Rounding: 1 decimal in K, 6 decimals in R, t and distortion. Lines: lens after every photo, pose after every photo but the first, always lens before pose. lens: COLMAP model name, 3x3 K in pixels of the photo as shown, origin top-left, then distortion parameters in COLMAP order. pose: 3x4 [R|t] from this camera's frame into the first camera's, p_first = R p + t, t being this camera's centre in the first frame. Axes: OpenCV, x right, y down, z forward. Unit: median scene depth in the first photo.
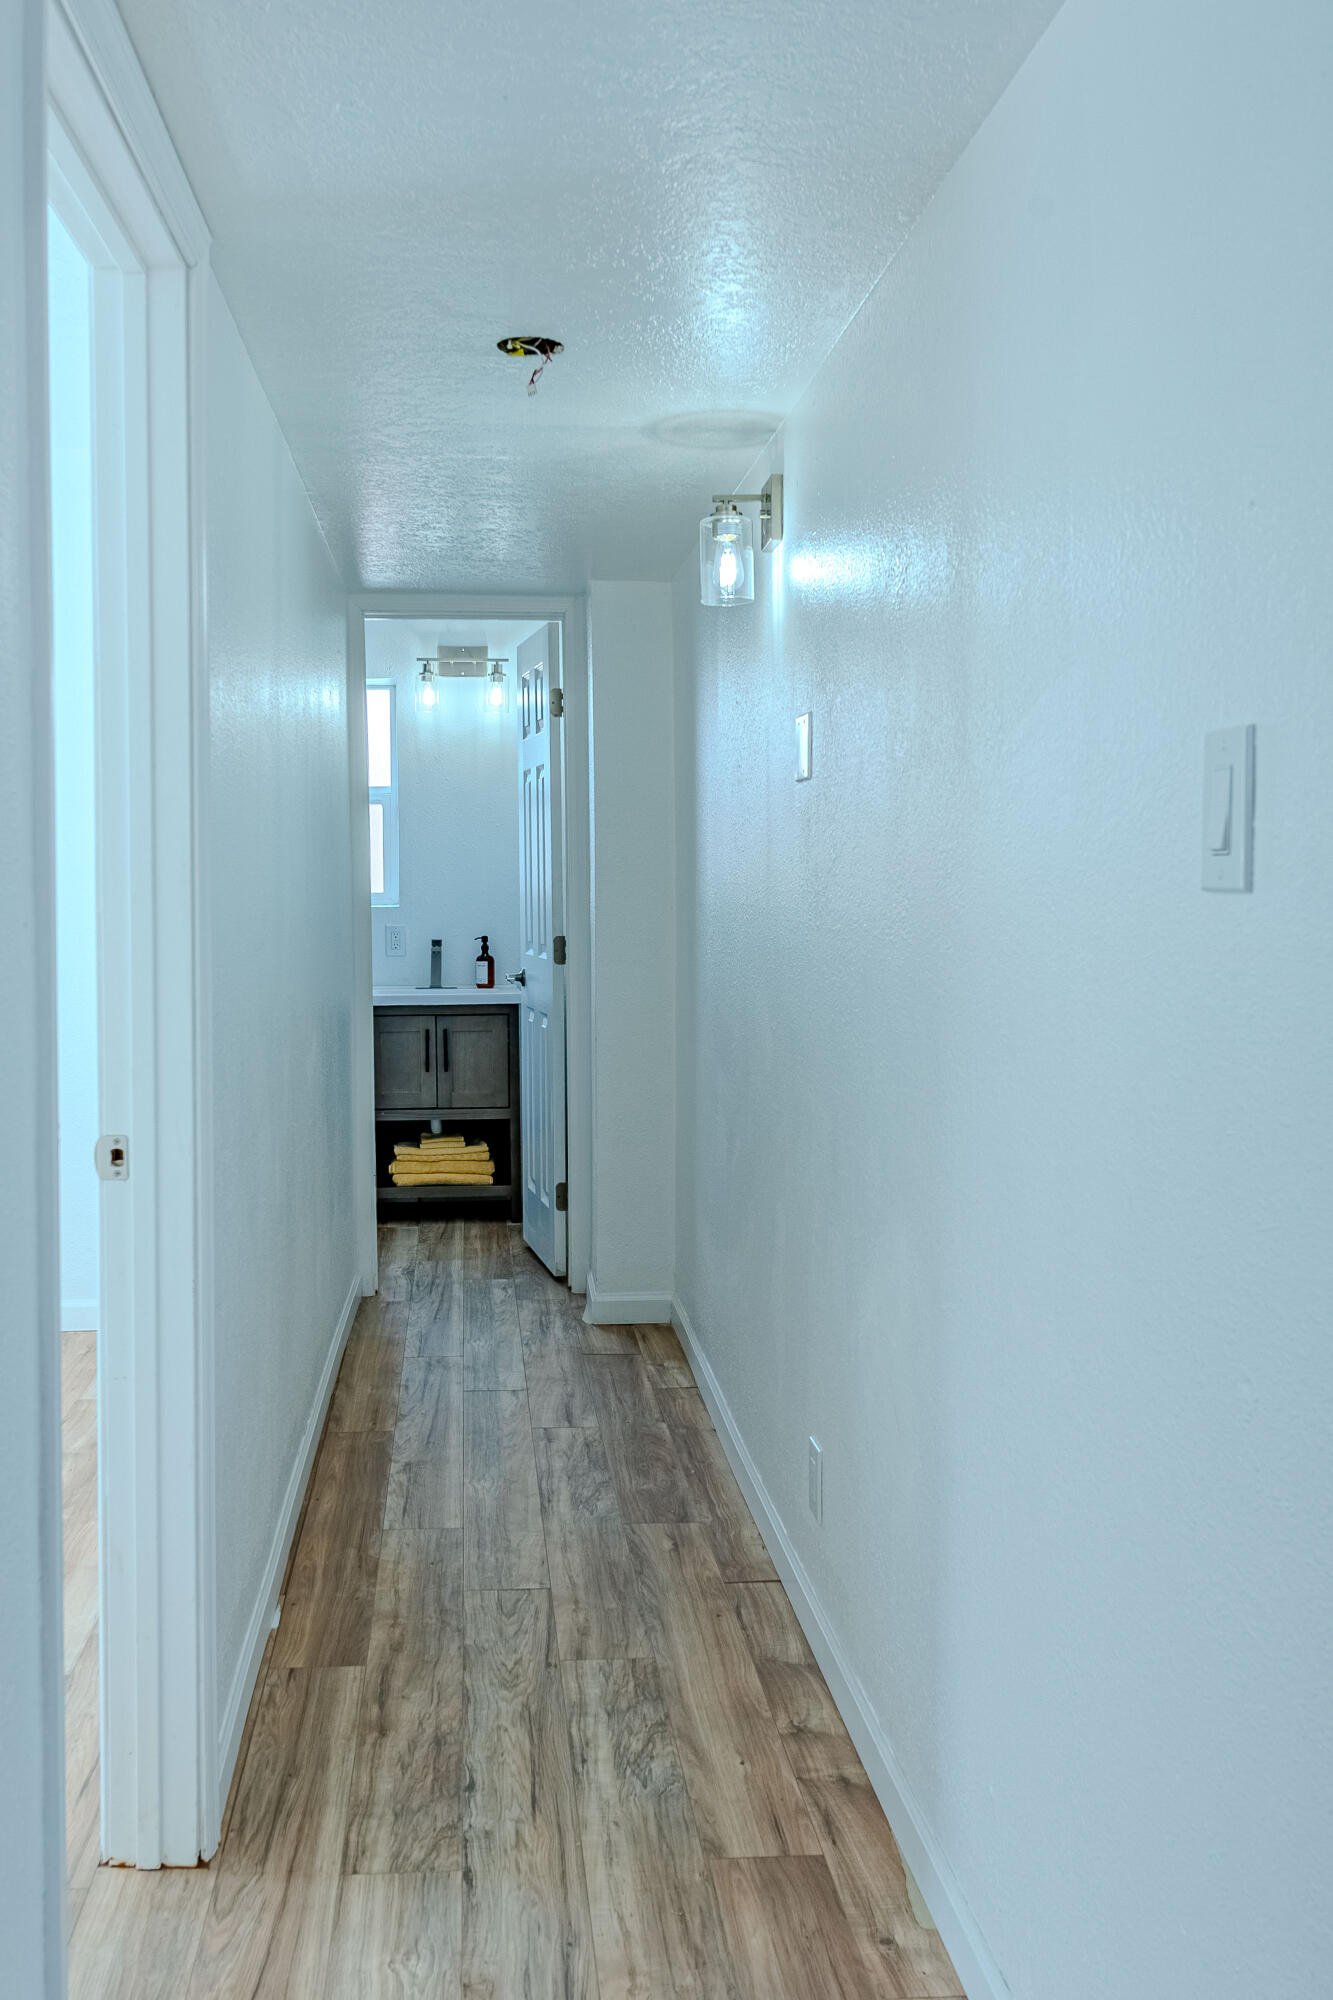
lens RADIAL K [[1811.0, 0, 571.7], [0, 1811.0, 942.7], [0, 0, 1]] dist [0.027369, -0.013146]
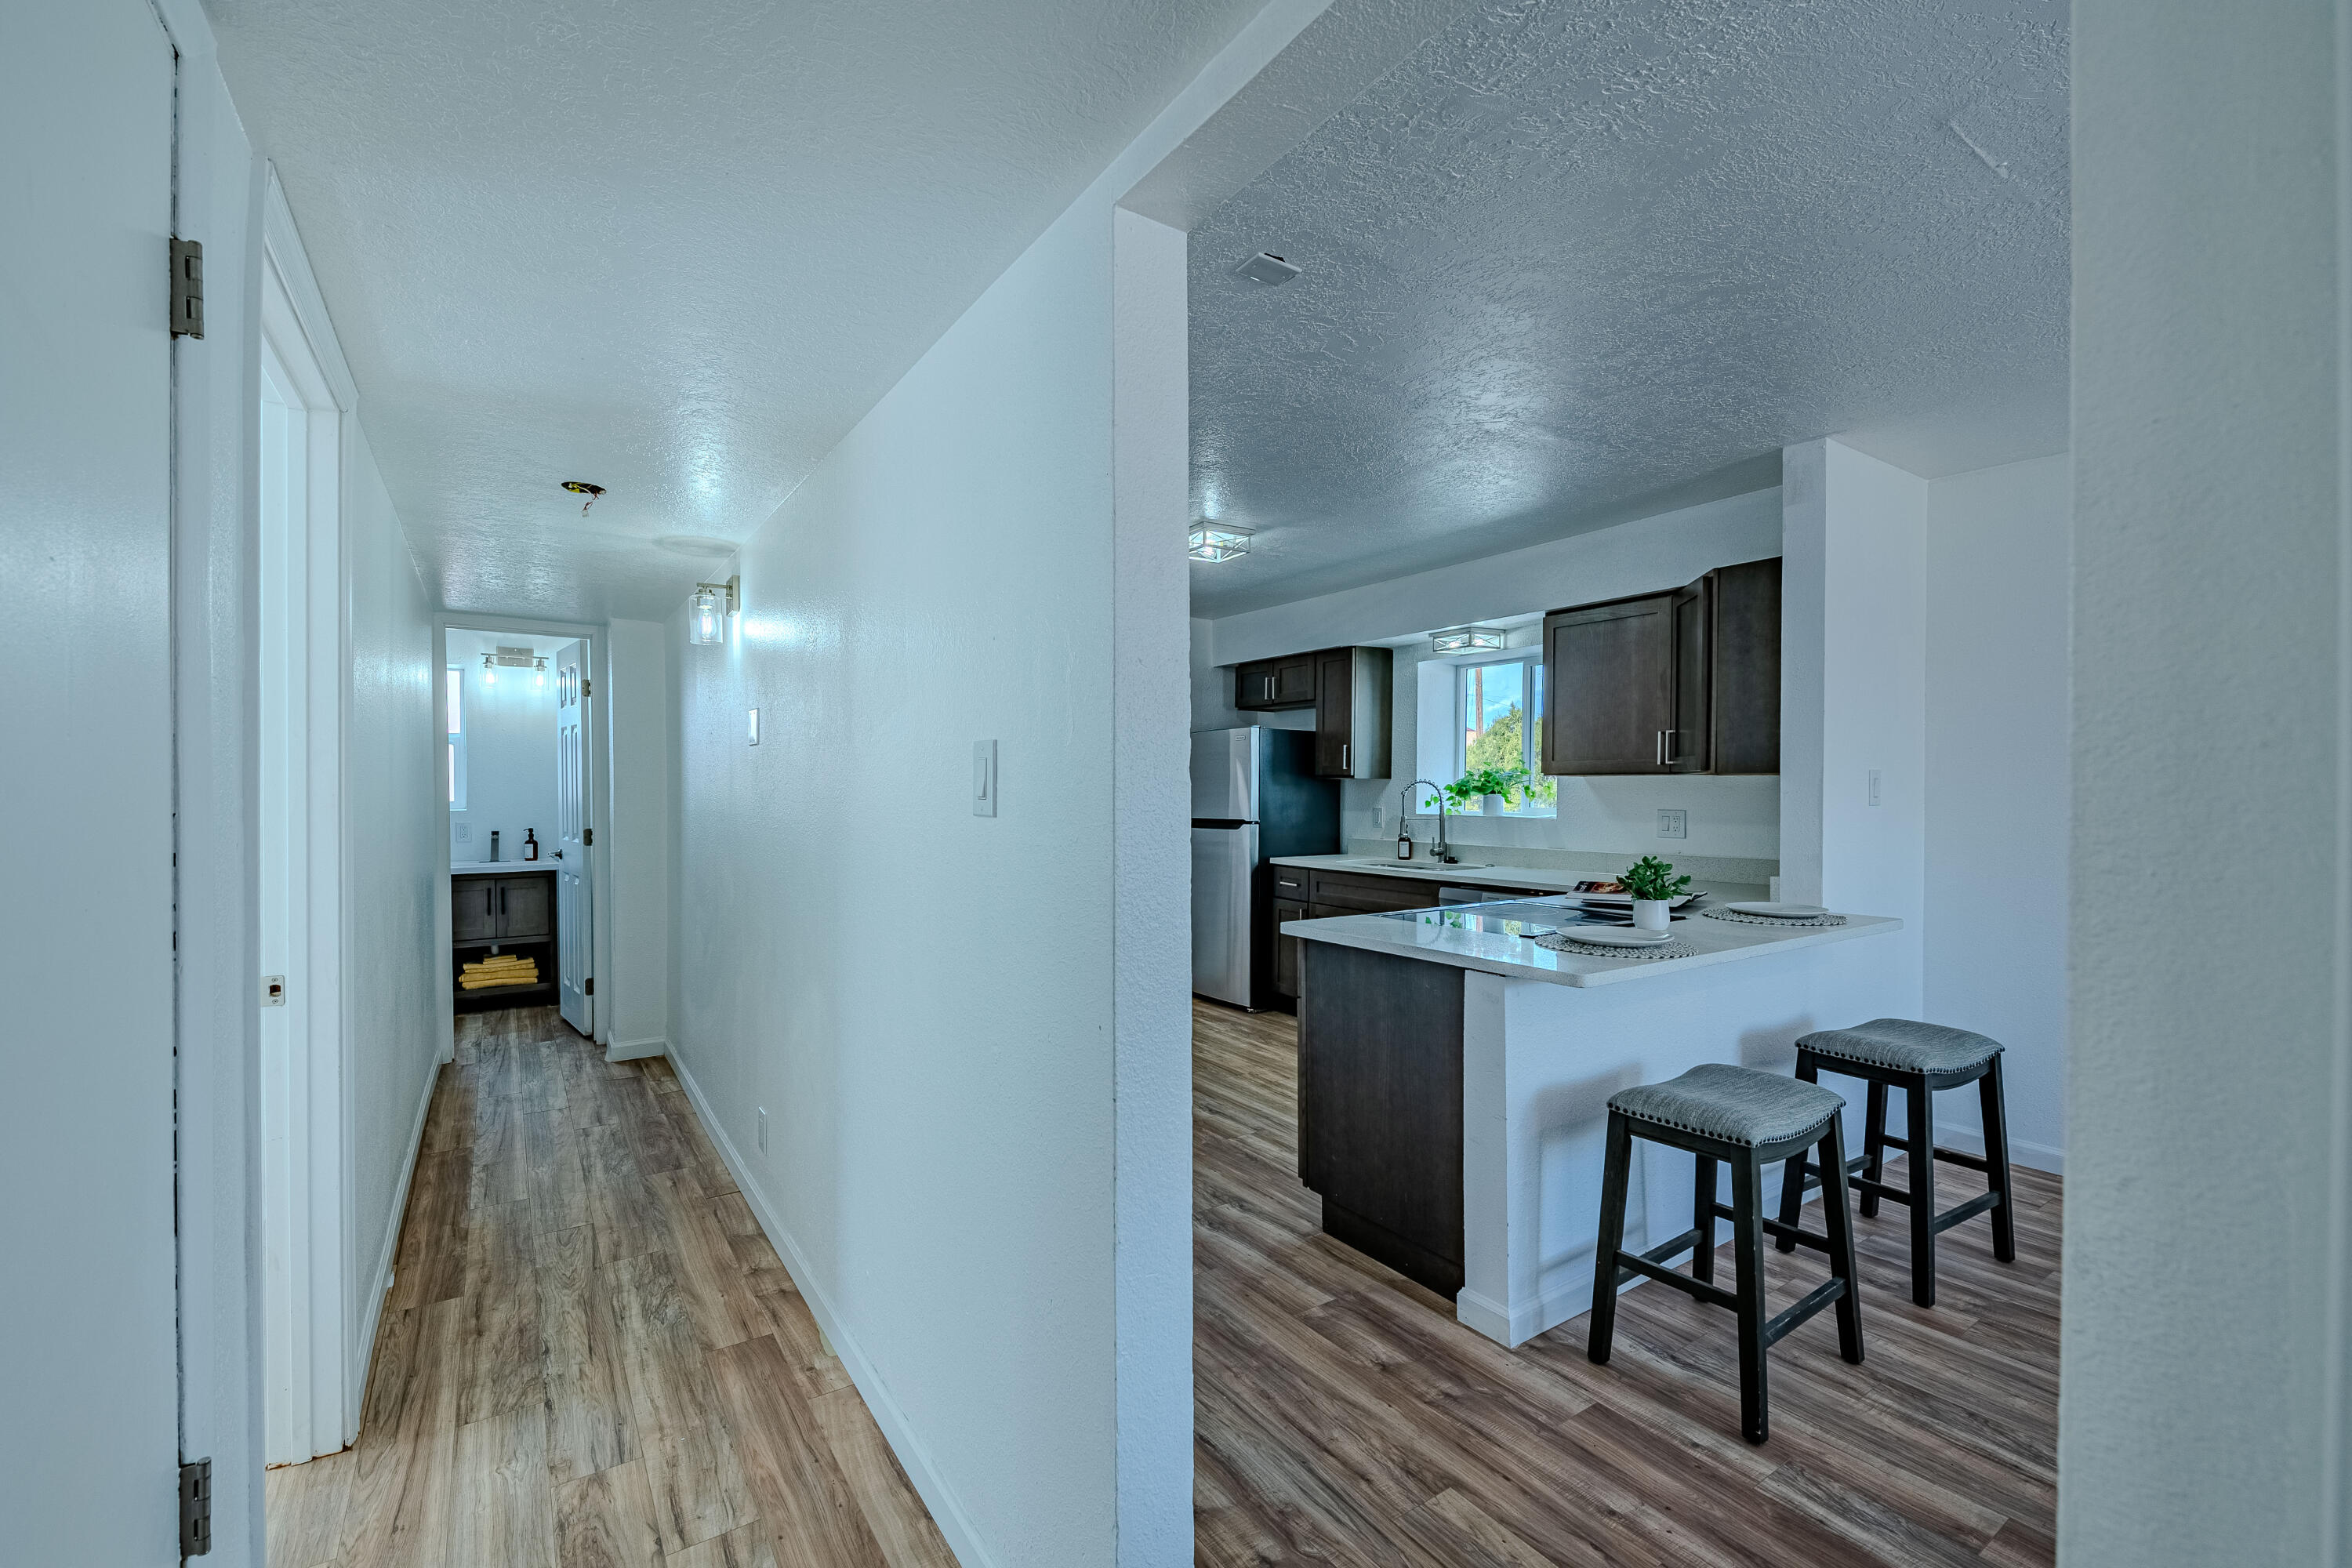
lens RADIAL K [[977.3, 0, 1132.4], [0, 977.3, 790.4], [0, 0, 1]] dist [-0.002258, -0.000623]
pose [[0.870028, 0.001356, 0.493001, -0.023702], [0.014812, 0.999473, -0.028888, -0.009373], [-0.492780, 0.032436, 0.869549, -0.038033]]
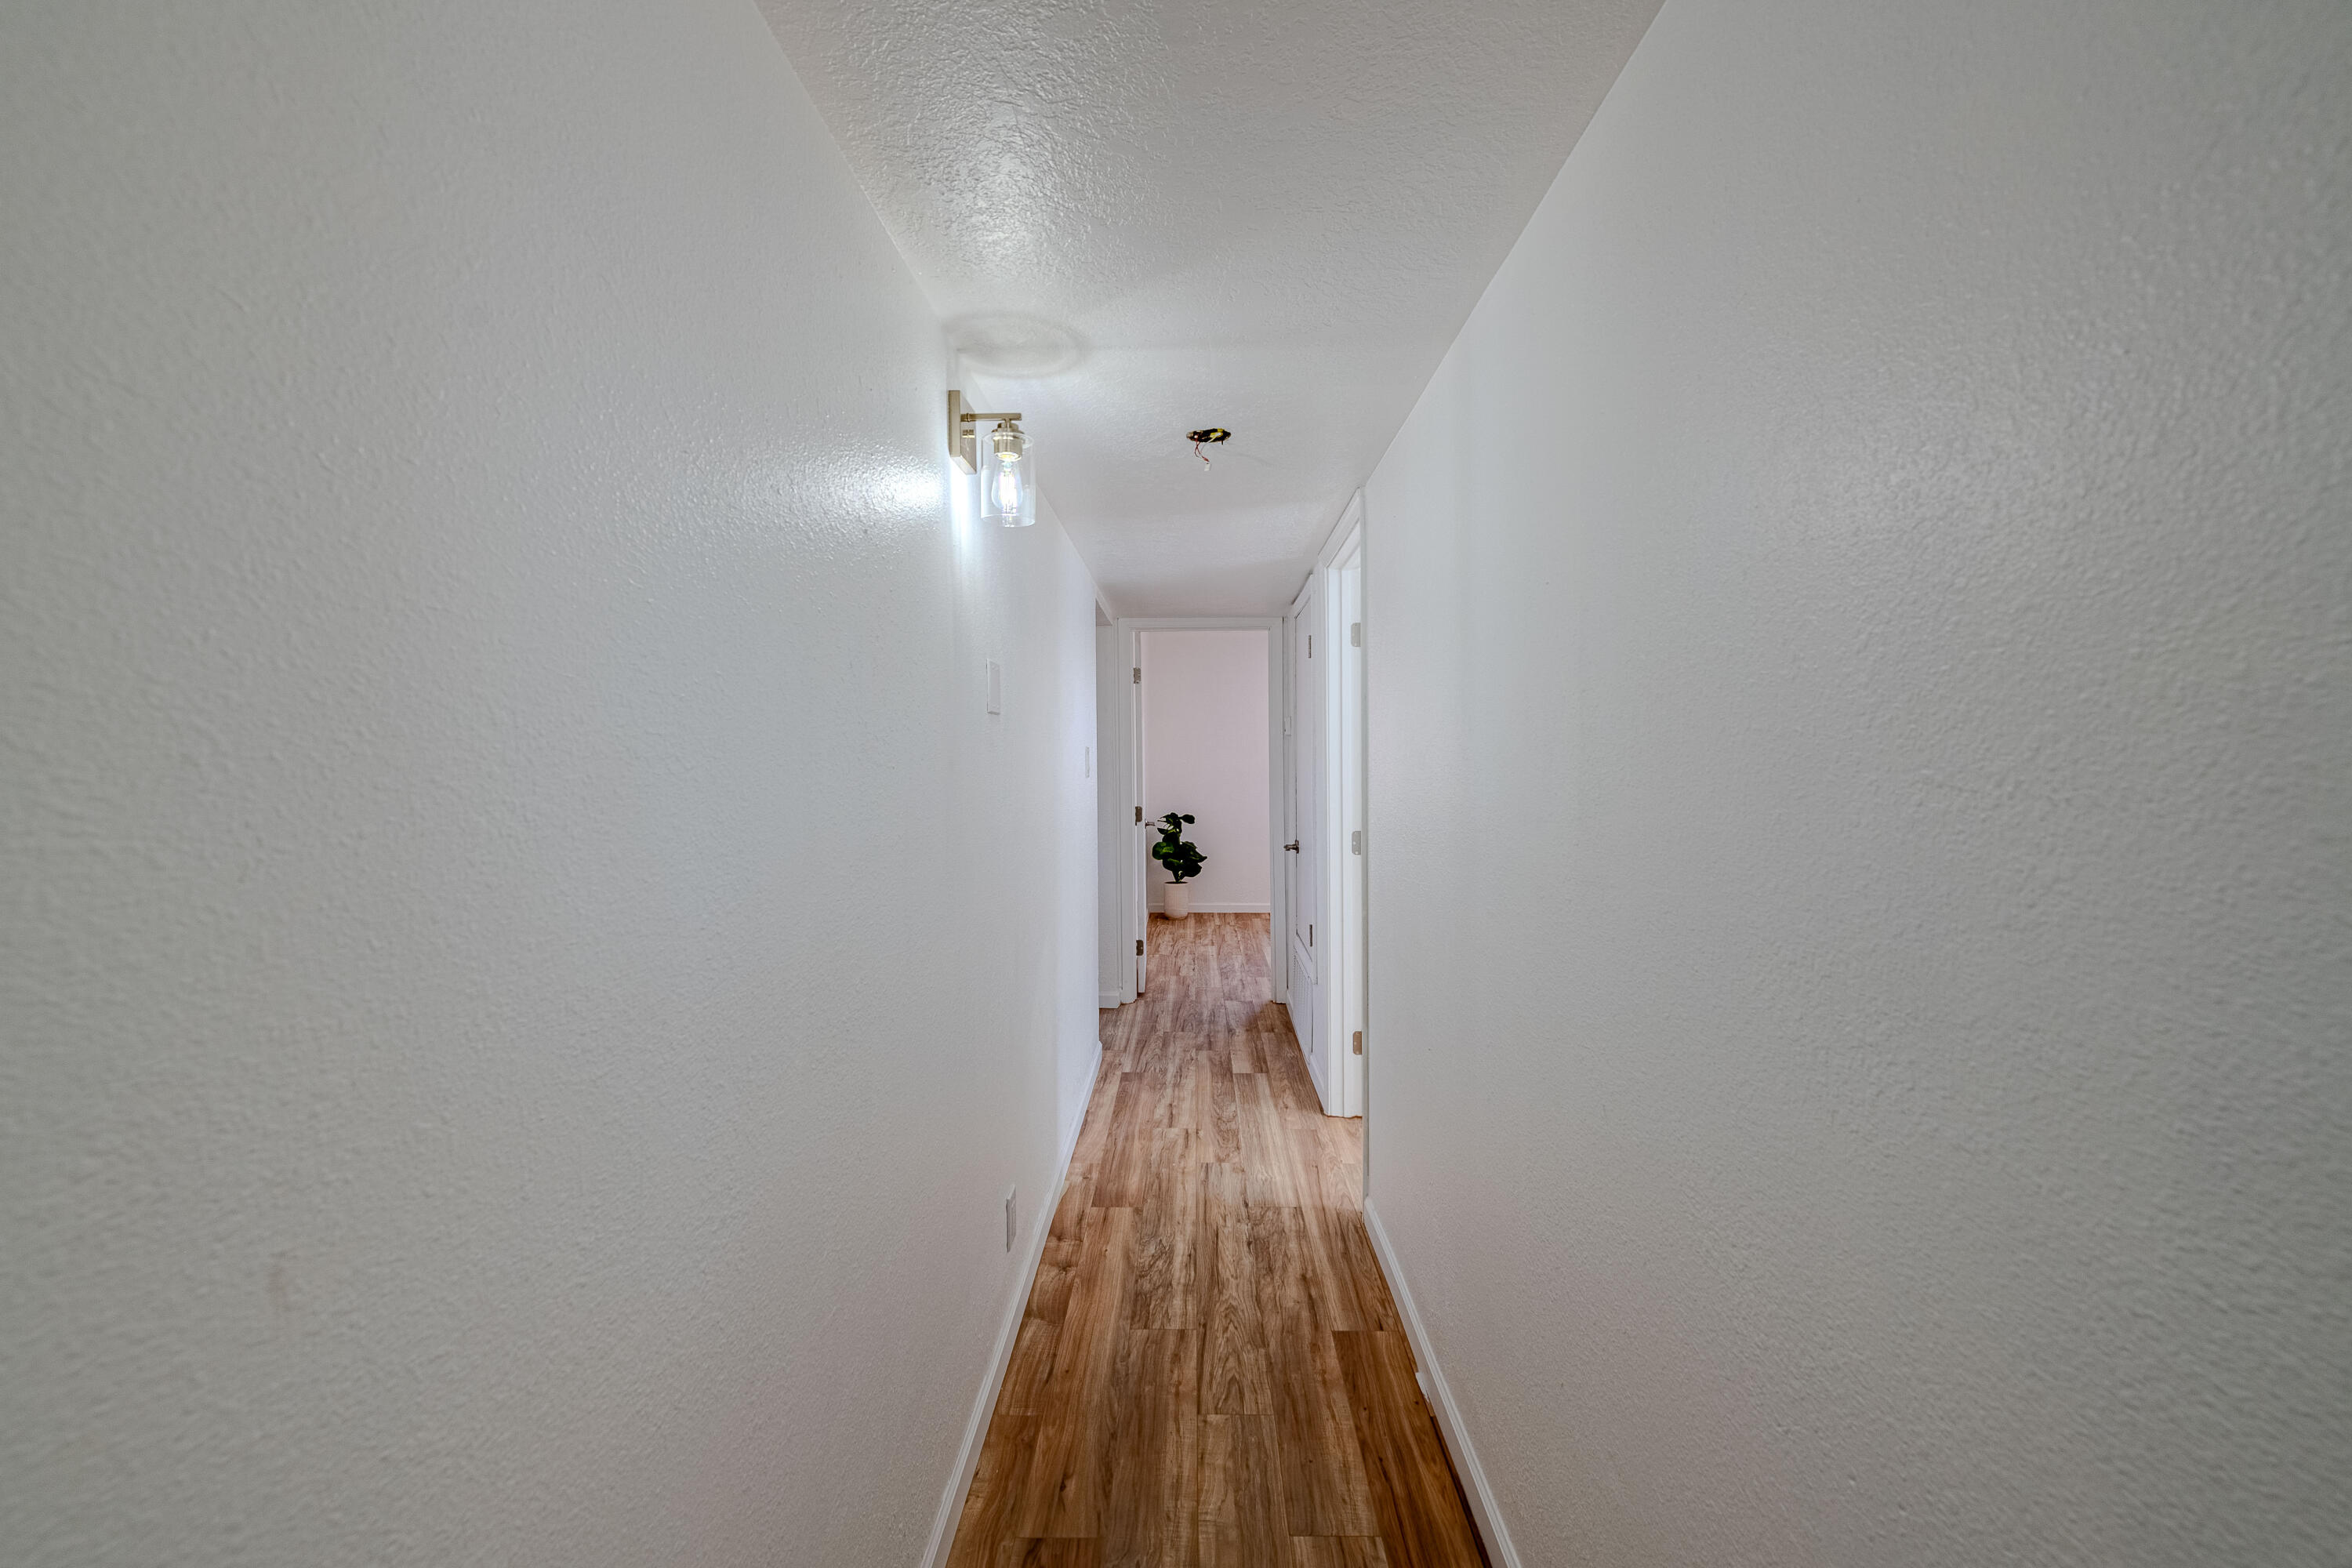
lens RADIAL K [[973.9, 0, 1187.4], [0, 973.9, 767.0], [0, 0, 1]] dist [-0.000743, -0.000237]
pose [[-0.997841, 0.007850, 0.065205, -0.048705], [0.010880, 0.998871, 0.046242, -0.077567], [-0.064768, 0.046852, -0.996800, 1.604761]]
